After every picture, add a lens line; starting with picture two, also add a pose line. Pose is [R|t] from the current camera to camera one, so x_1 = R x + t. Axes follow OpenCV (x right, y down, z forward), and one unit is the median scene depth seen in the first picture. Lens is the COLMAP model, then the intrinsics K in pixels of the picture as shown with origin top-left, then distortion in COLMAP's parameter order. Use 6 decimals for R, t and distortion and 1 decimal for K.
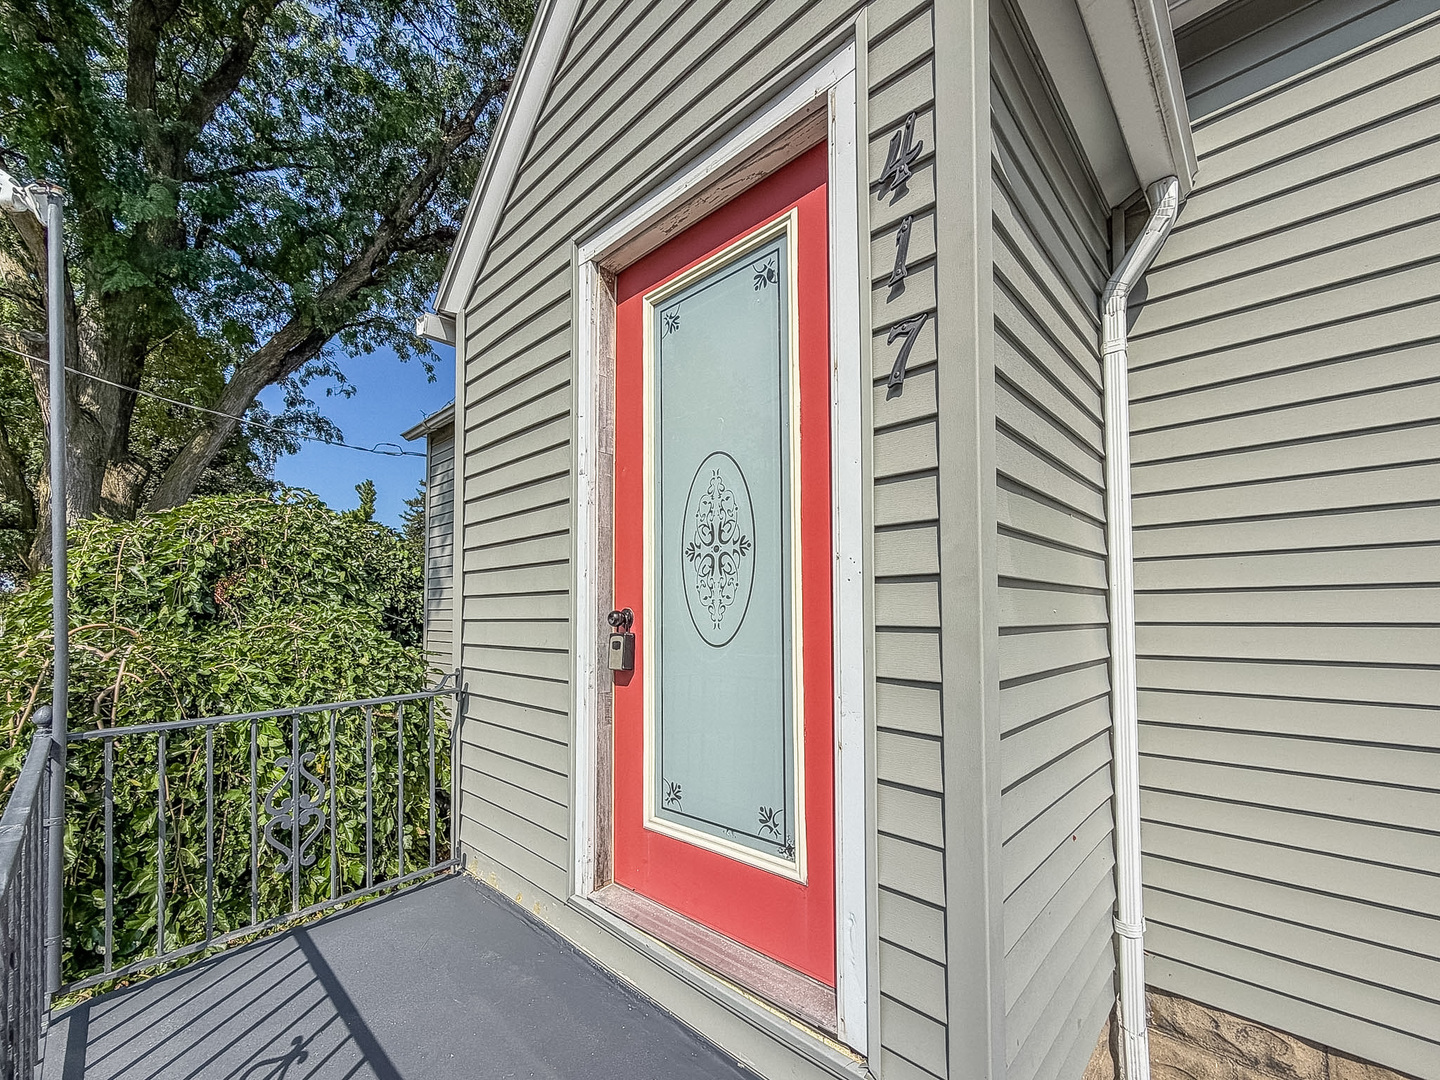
lens RADIAL K [[649.8, 0, 737.2], [0, 649.8, 585.4], [0, 0, 1]] dist [-0.000688, -0.000240]
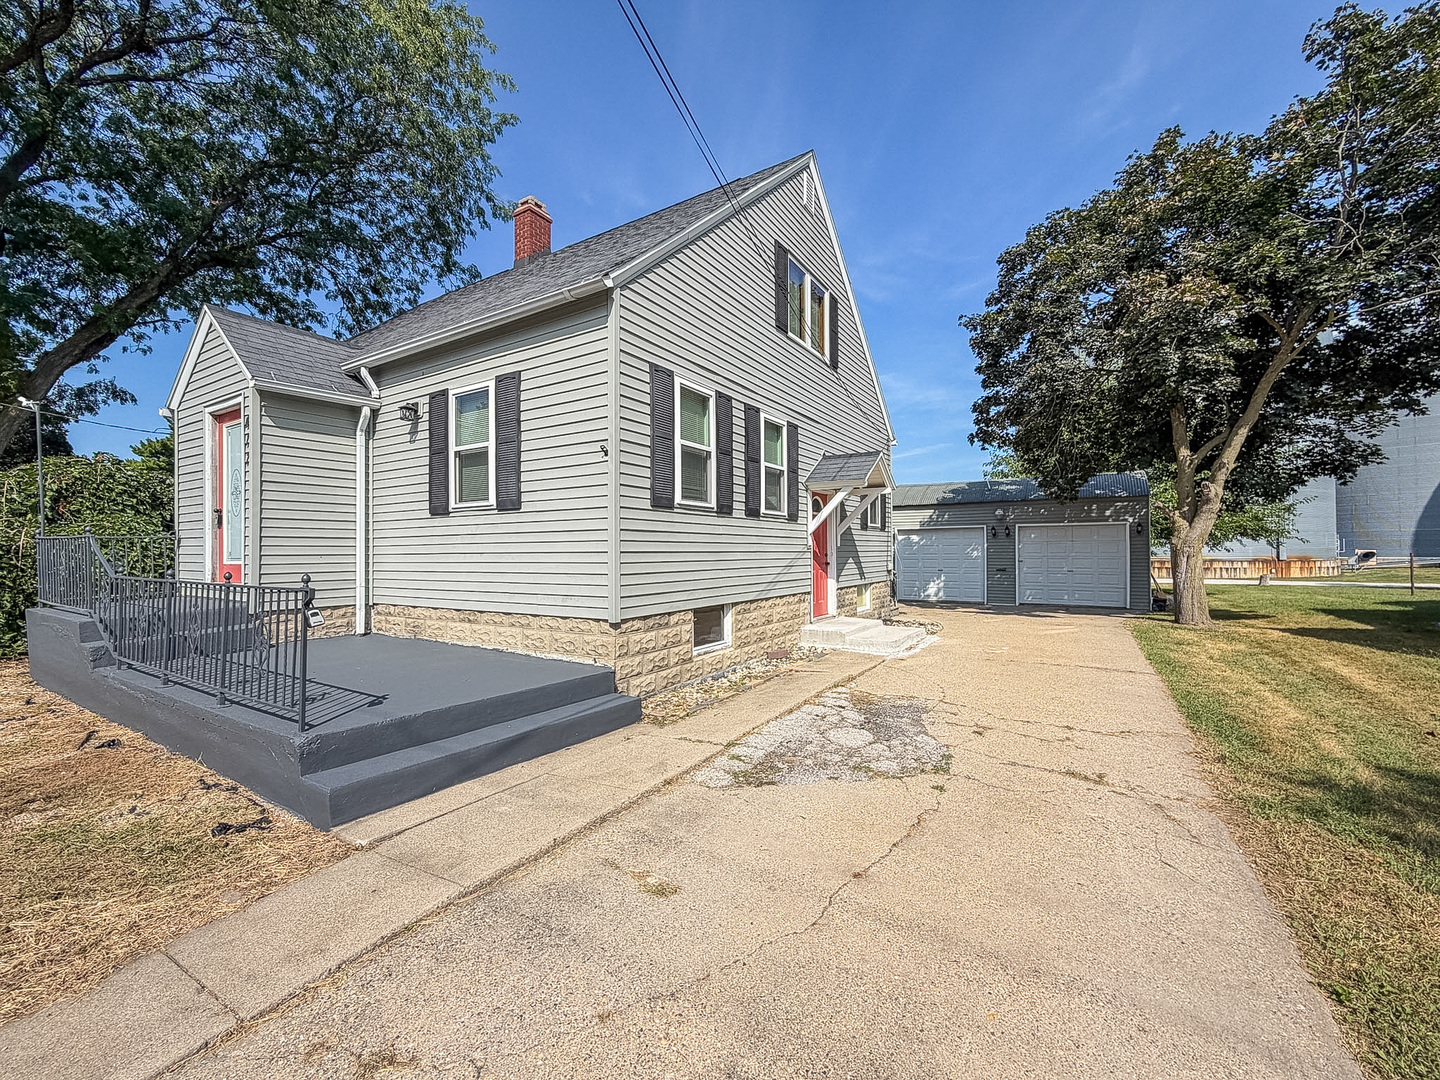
lens RADIAL K [[579.2, 0, 720.0], [0, 579.2, 540.0], [0, 0, 1]] dist [-0.001052, 0.000087]
pose [[0.973257, -0.002846, 0.229700, 0.787423], [-0.005128, 0.999405, 0.034110, 0.038085], [-0.229660, -0.034376, 0.972664, -1.228109]]
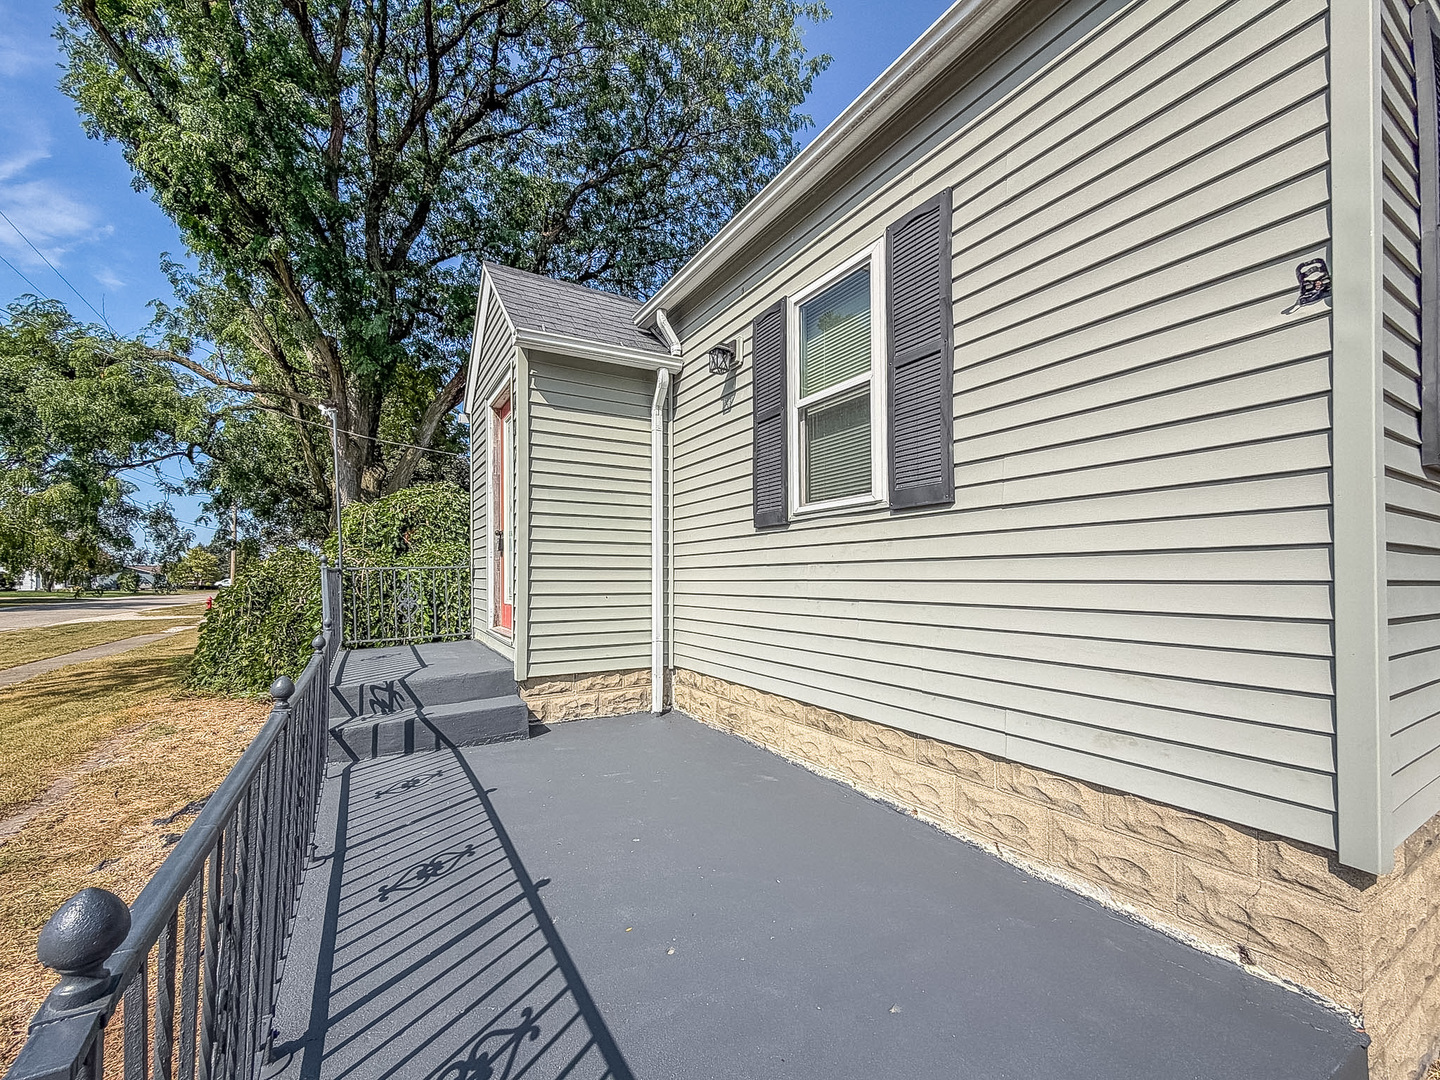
lens RADIAL K [[603.6, 0, 718.0], [0, 603.6, 568.5], [0, 0, 1]] dist [-0.001065, 0.000057]
pose [[0.967781, -0.004197, -0.251760, 0.596299], [0.013766, 0.999248, 0.036260, 0.051953], [0.251418, -0.038557, 0.967110, -0.559722]]
